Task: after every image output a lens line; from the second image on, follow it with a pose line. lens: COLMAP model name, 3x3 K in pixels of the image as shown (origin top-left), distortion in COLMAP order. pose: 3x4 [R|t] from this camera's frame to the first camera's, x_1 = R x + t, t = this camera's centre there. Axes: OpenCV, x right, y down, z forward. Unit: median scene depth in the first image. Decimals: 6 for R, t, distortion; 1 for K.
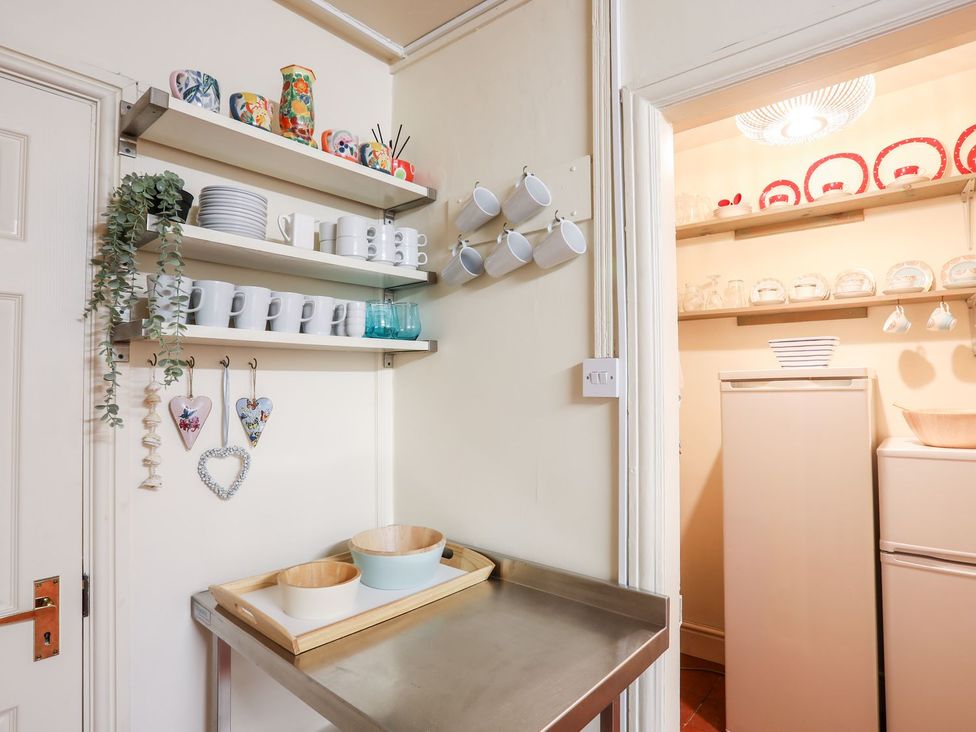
lens RADIAL K [[536.9, 0, 488.0], [0, 536.9, 366.0], [0, 0, 1]] dist [-0.026945, 0.026956]
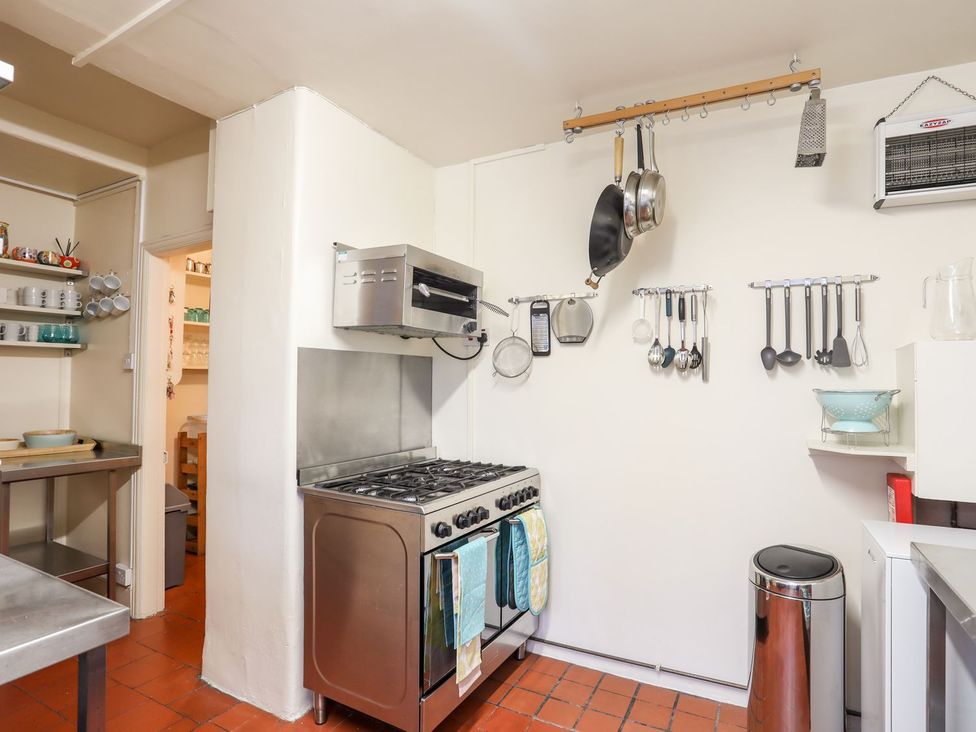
lens RADIAL K [[536.9, 0, 488.0], [0, 536.9, 366.0], [0, 0, 1]] dist [-0.026945, 0.026956]
pose [[0.988810, 0.013757, 0.148543, 1.185042], [-0.014936, 0.999865, 0.006830, 0.001536], [-0.148429, -0.008973, 0.988882, -1.338607]]
